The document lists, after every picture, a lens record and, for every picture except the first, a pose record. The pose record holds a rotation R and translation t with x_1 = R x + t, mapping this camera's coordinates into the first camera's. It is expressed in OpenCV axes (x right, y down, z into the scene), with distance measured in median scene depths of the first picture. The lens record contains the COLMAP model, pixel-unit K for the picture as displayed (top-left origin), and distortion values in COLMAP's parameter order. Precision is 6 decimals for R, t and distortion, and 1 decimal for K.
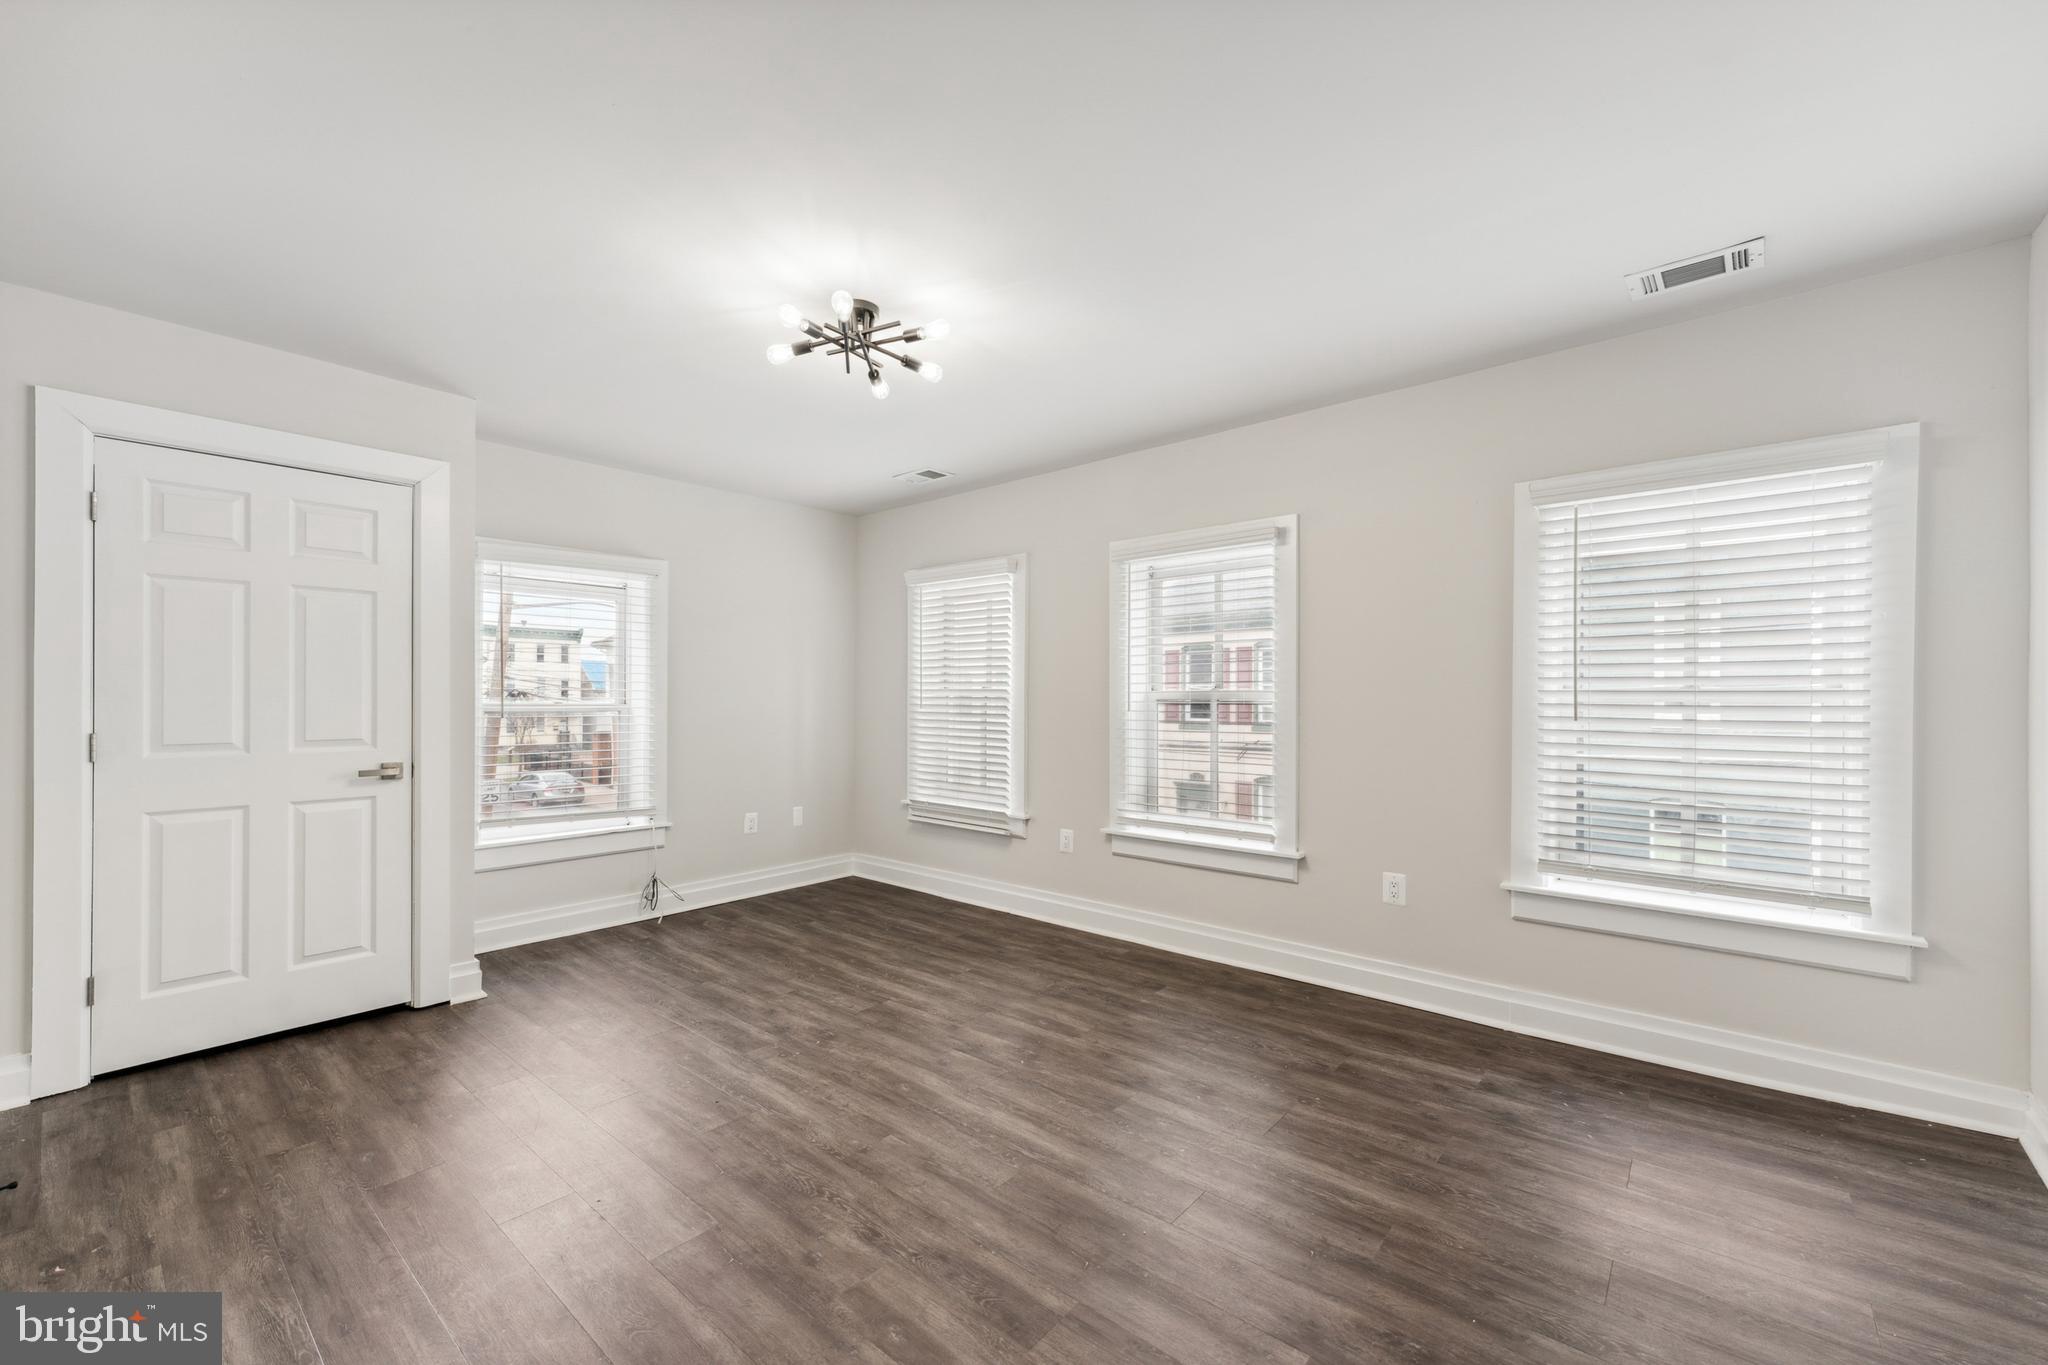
lens RADIAL K [[823.8, 0, 1040.1], [0, 823.8, 699.7], [0, 0, 1]] dist [0.000933, 0.000106]
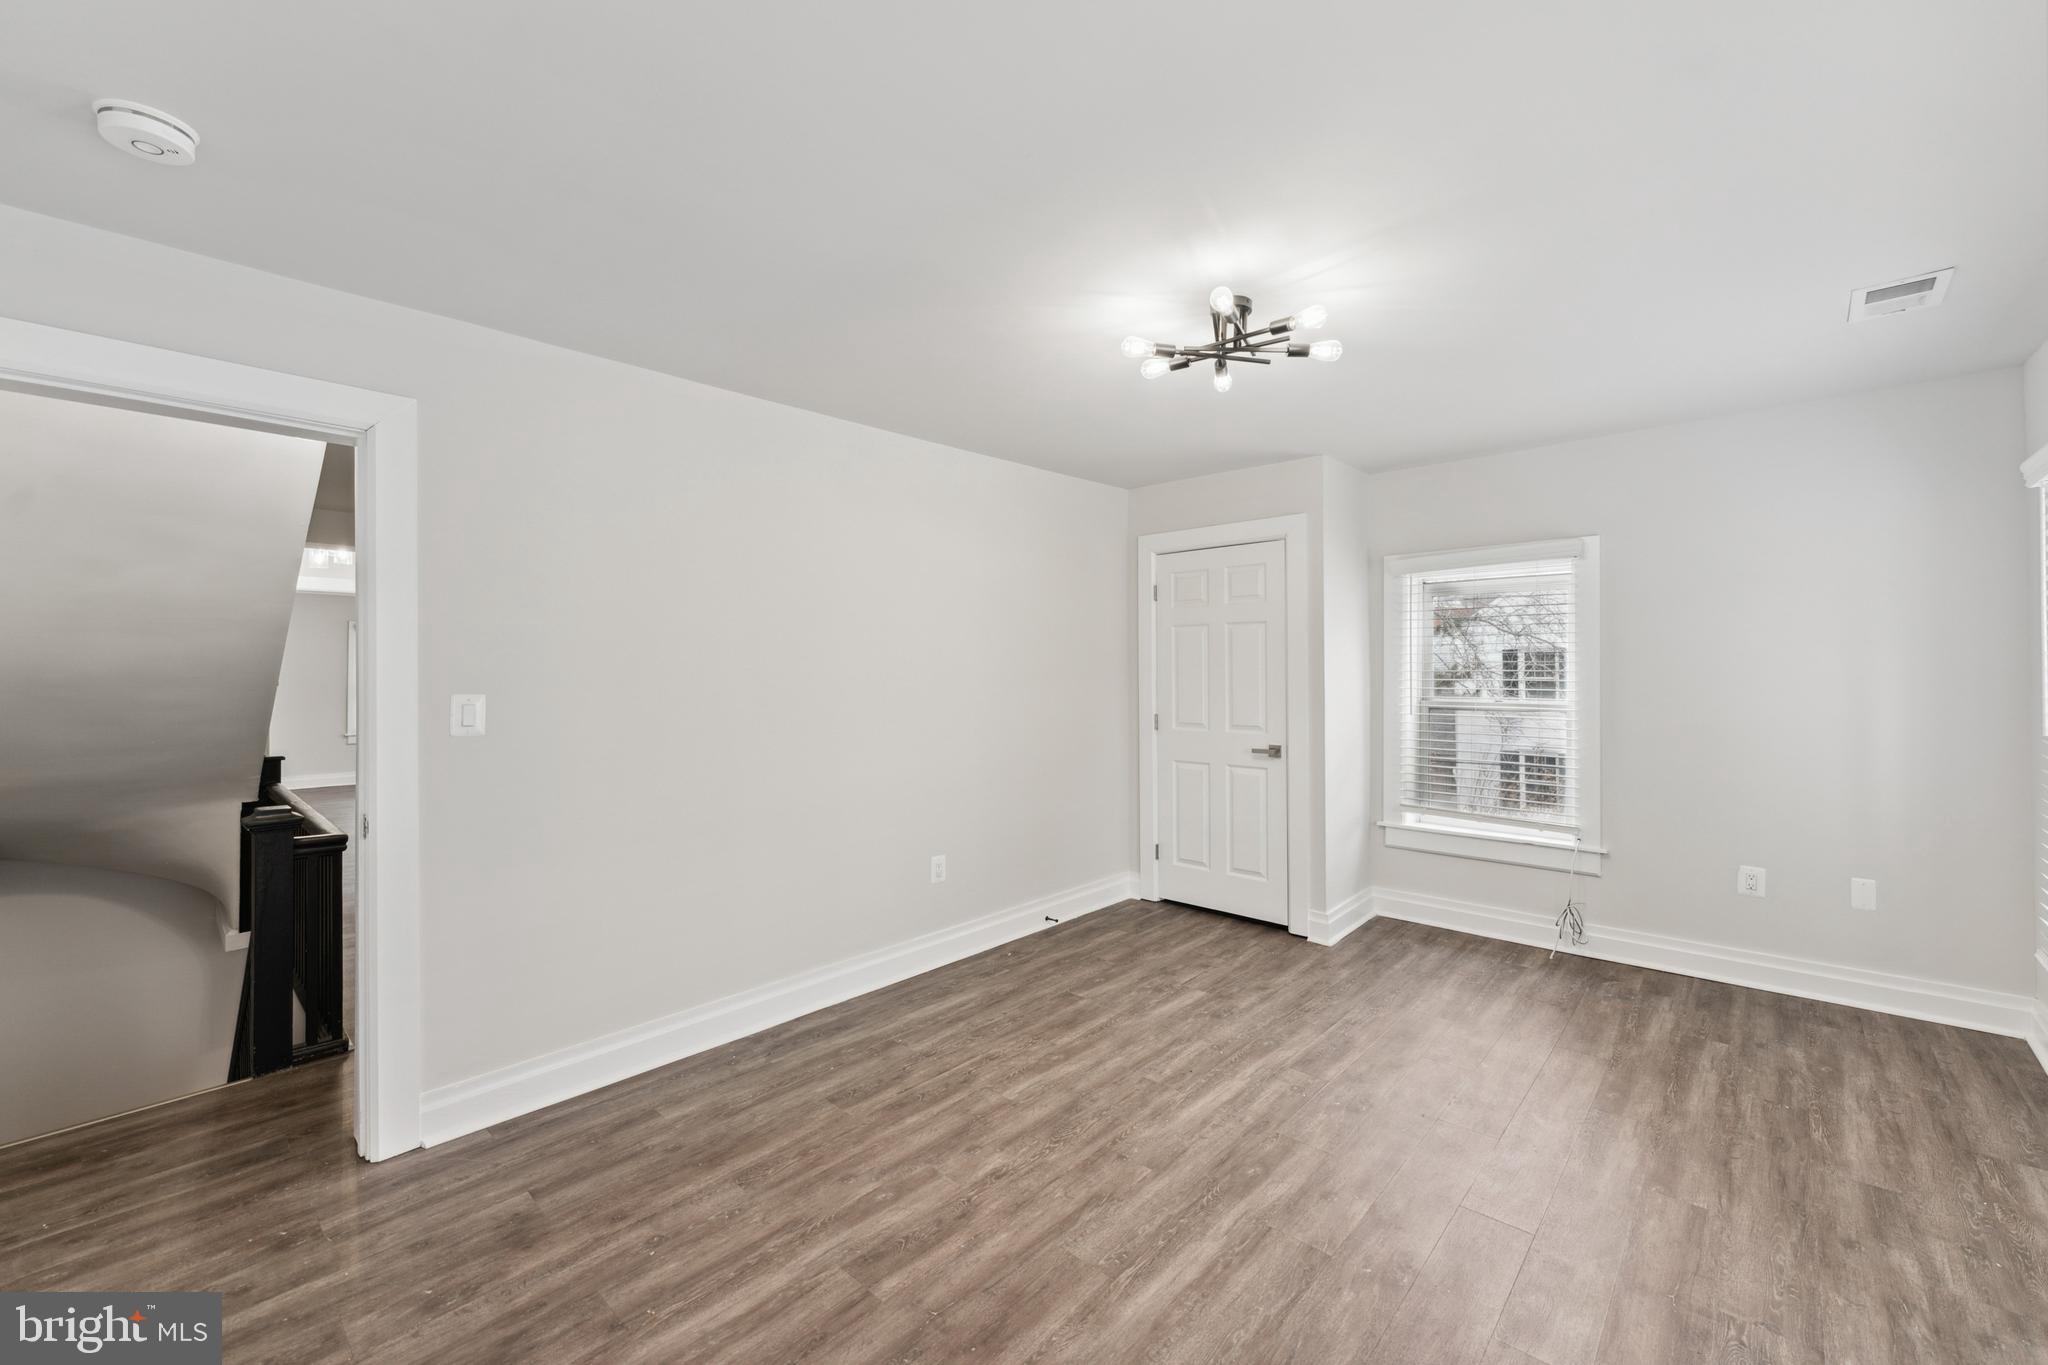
lens RADIAL K [[823.8, 0, 1030.8], [0, 823.8, 666.7], [0, 0, 1]] dist [0.000933, 0.000106]
pose [[-0.056216, -0.000385, -0.998419, 0.612043], [0.004527, 0.999990, -0.000640, -0.055401], [0.998408, -0.004556, -0.056213, 0.690188]]
